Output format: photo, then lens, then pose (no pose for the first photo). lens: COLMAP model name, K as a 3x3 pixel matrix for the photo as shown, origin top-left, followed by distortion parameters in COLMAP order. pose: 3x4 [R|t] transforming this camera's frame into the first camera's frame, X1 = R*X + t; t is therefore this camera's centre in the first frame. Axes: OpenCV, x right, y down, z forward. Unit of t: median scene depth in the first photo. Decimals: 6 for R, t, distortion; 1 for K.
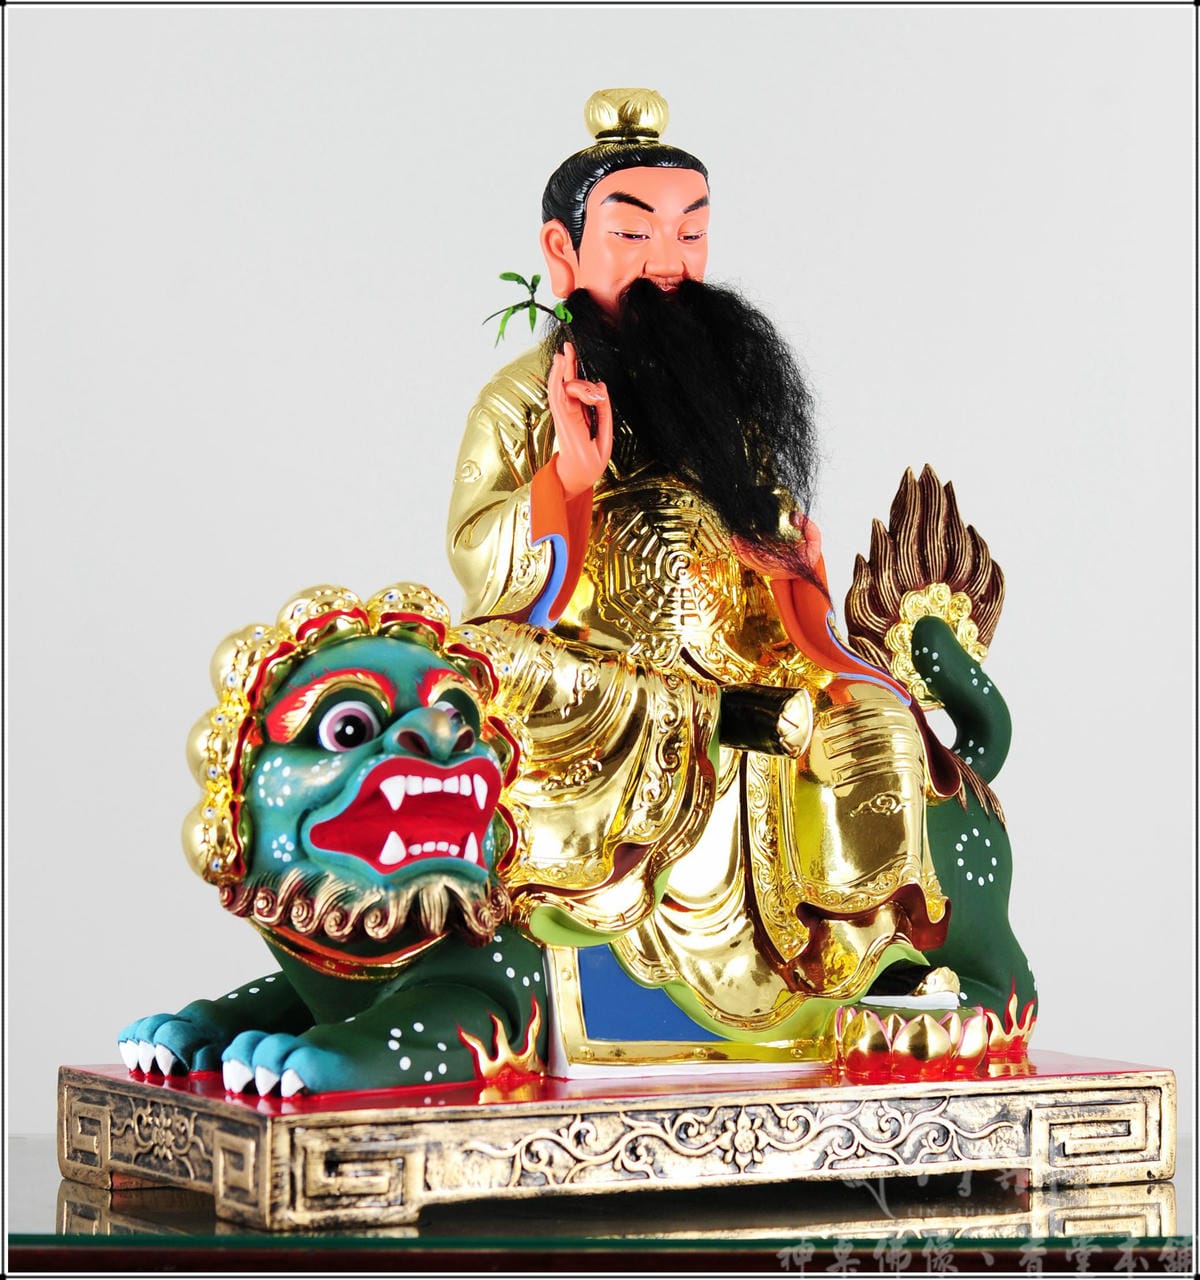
lens RADIAL K [[4551.9, 0, 600.2], [0, 4551.9, 637.7], [0, 0, 1]] dist [0.018105, 0.000000]
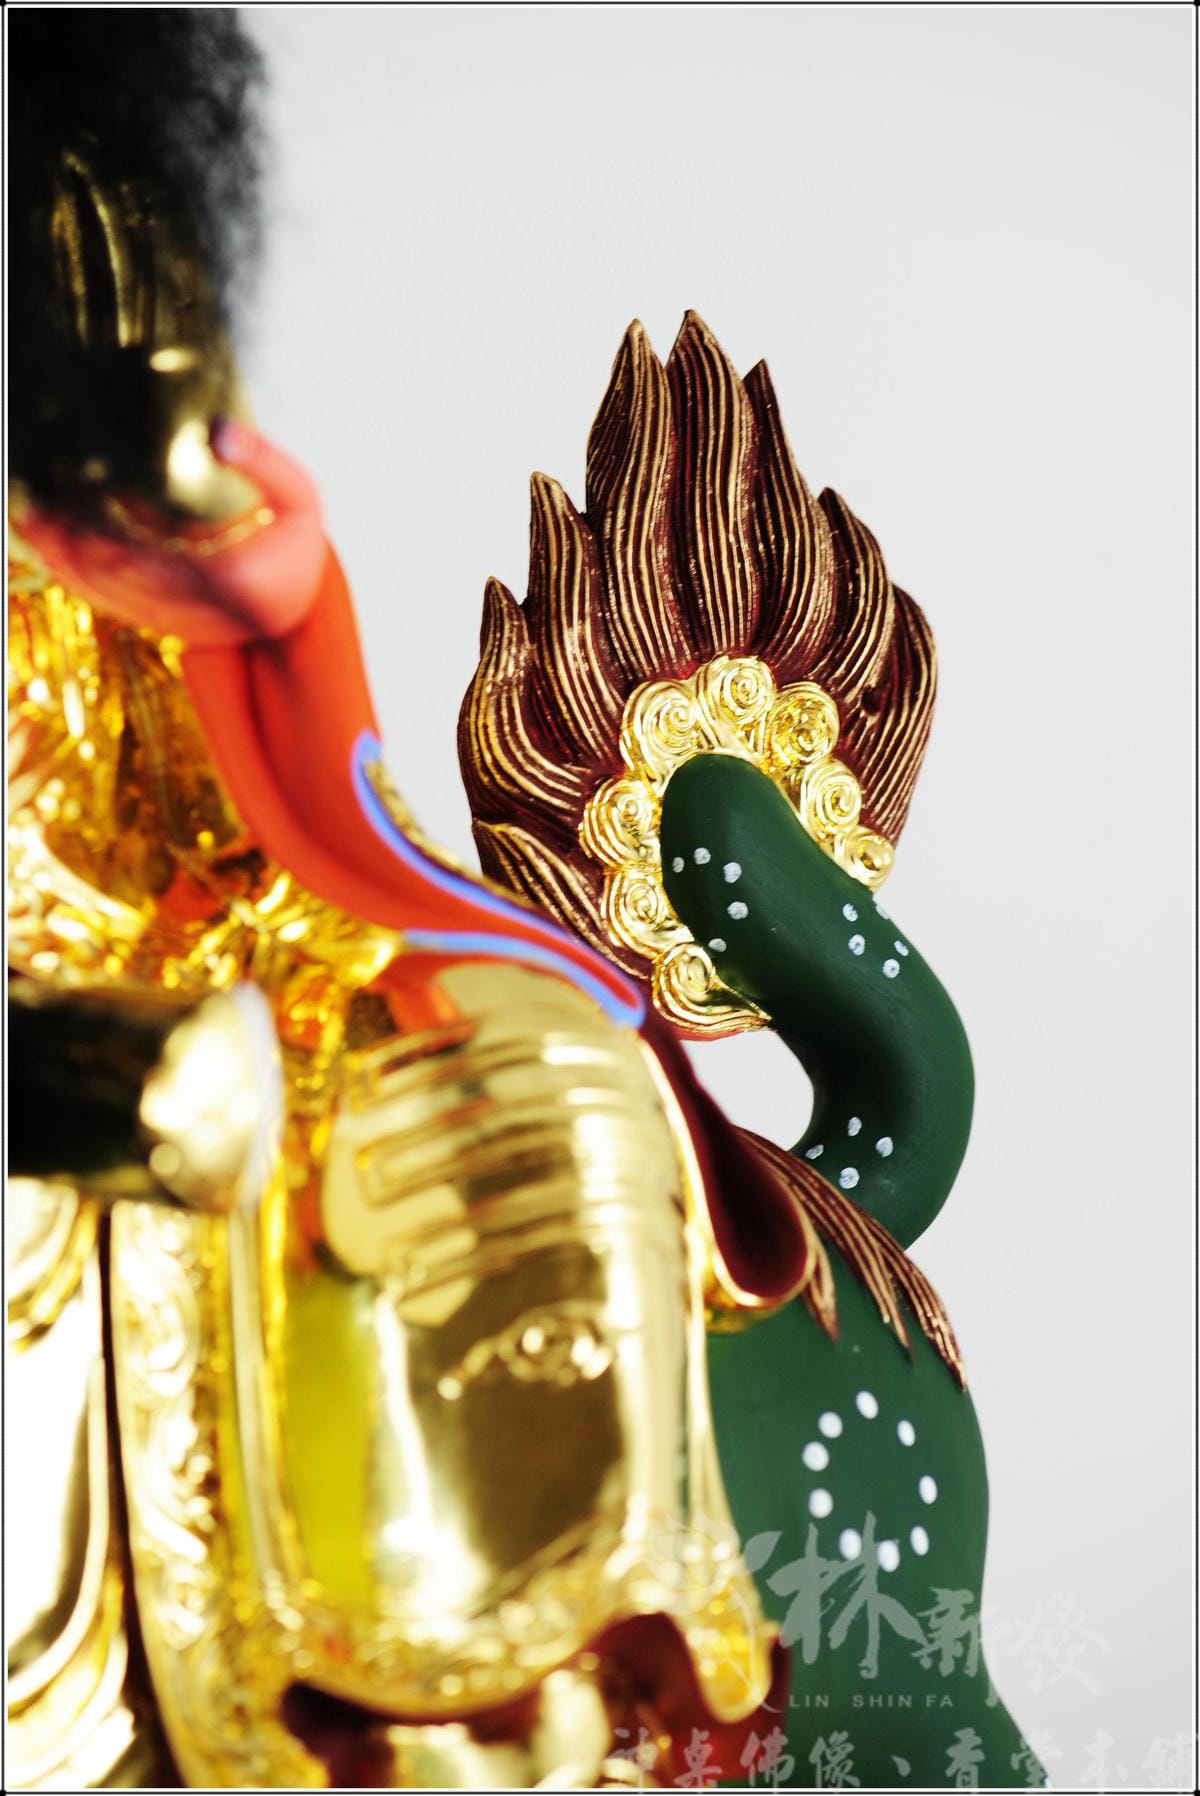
lens RADIAL K [[5400.4, 0, 599.8], [0, 5400.4, 902.1], [0, 0, 1]] dist [0.025796, 0.000000]
pose [[0.999026, -0.044093, -0.001535, 0.064405], [0.044082, 0.999006, -0.006679, 0.008441], [0.001828, 0.006605, 0.999977, 0.602875]]
